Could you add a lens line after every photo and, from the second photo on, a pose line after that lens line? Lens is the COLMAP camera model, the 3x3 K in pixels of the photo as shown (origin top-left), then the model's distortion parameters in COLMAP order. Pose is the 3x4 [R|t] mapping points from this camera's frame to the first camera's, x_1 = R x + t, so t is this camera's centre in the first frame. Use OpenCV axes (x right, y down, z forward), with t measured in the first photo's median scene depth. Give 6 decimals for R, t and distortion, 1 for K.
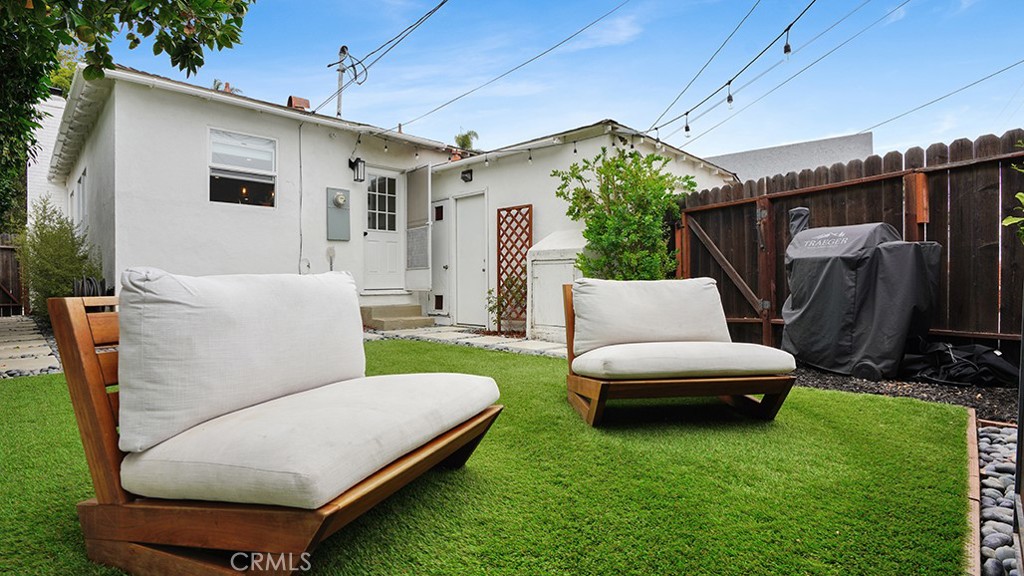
lens RADIAL K [[483.1, 0, 511.2], [0, 483.1, 286.9], [0, 0, 1]] dist [-0.037999, 0.006720]
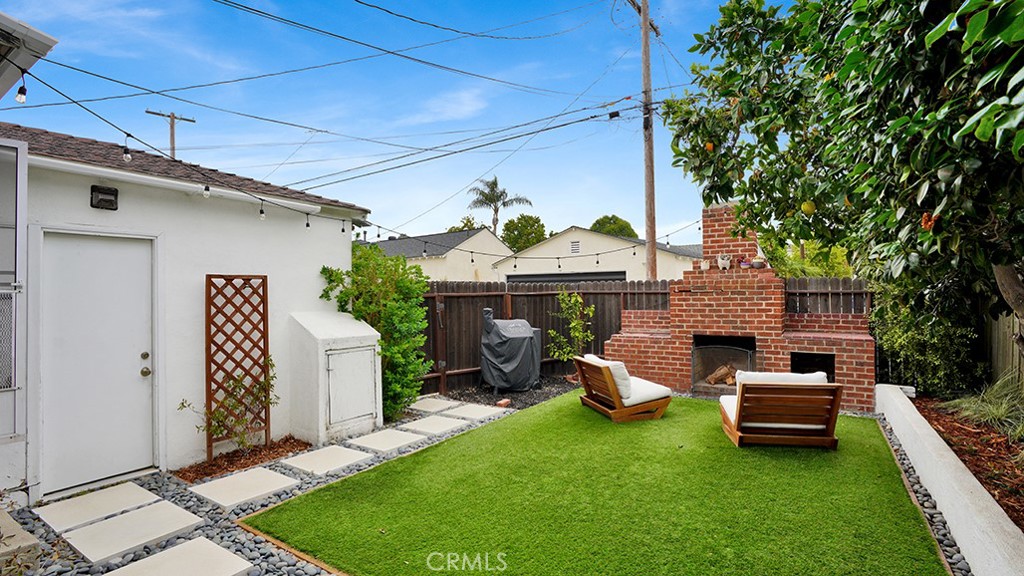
lens RADIAL K [[483.1, 0, 517.8], [0, 483.1, 280.8], [0, 0, 1]] dist [-0.037999, 0.006720]
pose [[-0.178265, 0.028048, 0.983583, -0.754484], [0.017752, 0.999523, -0.025285, -0.131964], [-0.983822, 0.012953, -0.178678, 0.722029]]
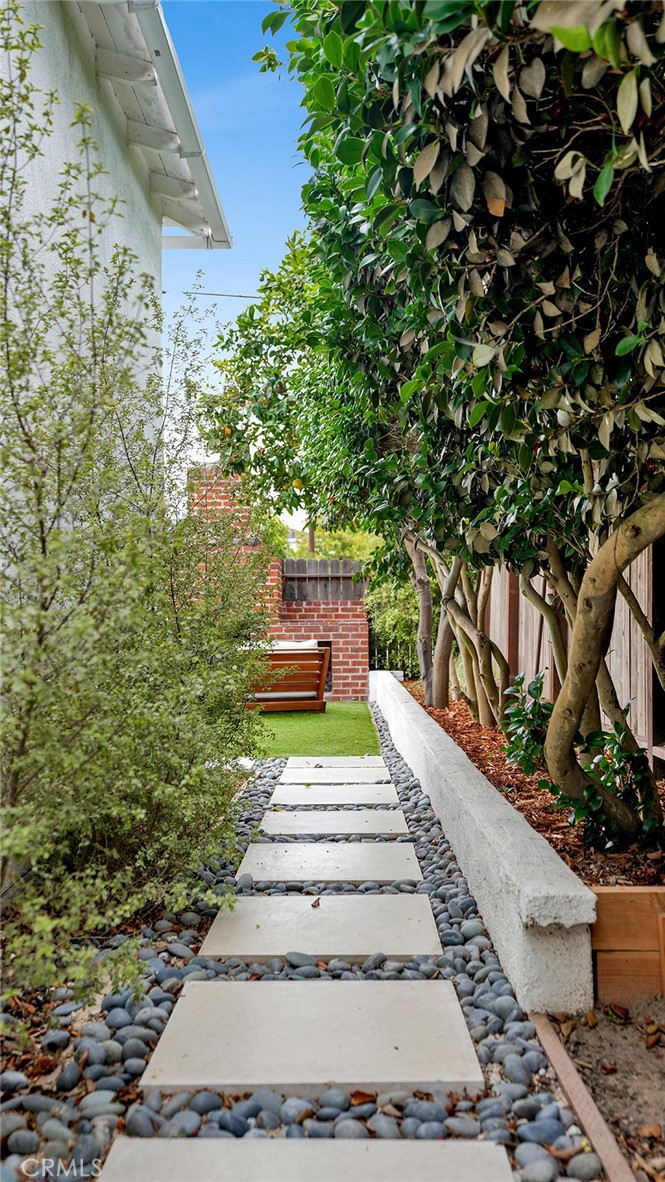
lens RADIAL K [[1131.2, 0, 333.1], [0, 1131.2, 594.2], [0, 0, 1]] dist [0.105664, 0.000000]
pose [[-0.667760, 0.030008, 0.743772, -2.605816], [0.021653, 0.999547, -0.020887, 0.115559], [-0.744062, 0.002157, -0.668107, 2.234320]]
